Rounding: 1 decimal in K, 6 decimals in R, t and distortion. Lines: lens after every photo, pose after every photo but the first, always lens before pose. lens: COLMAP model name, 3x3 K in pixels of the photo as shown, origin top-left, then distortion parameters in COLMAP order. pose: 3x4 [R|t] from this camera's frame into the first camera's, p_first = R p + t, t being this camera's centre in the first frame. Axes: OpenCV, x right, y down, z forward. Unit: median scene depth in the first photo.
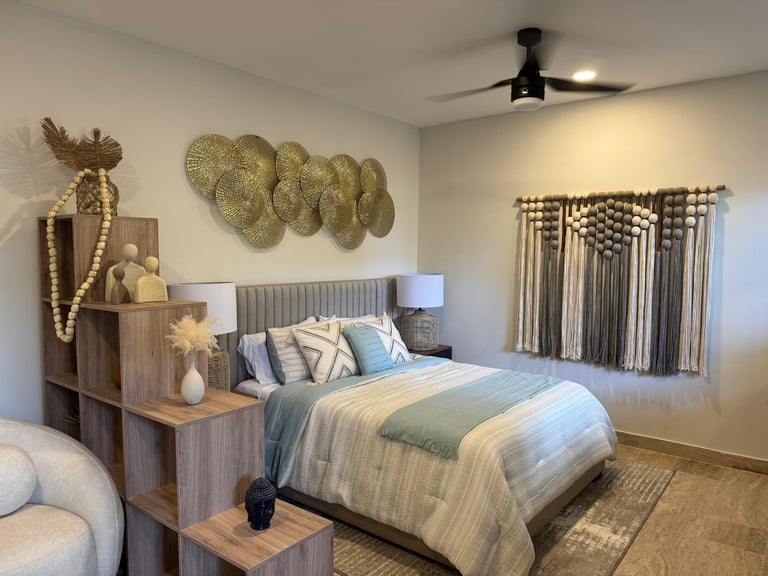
lens RADIAL K [[537.5, 0, 386.6], [0, 537.5, 290.1], [0, 0, 1]] dist [0.031825, -0.029773]
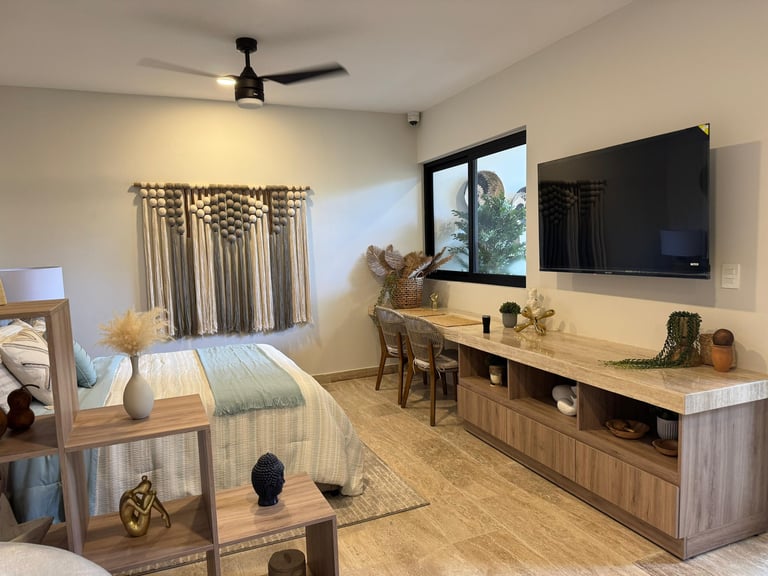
lens RADIAL K [[537.5, 0, 391.0], [0, 537.5, 289.2], [0, 0, 1]] dist [0.031825, -0.029773]
pose [[0.453099, -0.098942, 0.885953, -0.492164], [0.094852, 0.993531, 0.062446, 0.003746], [-0.886400, 0.055741, 0.459552, 0.164354]]
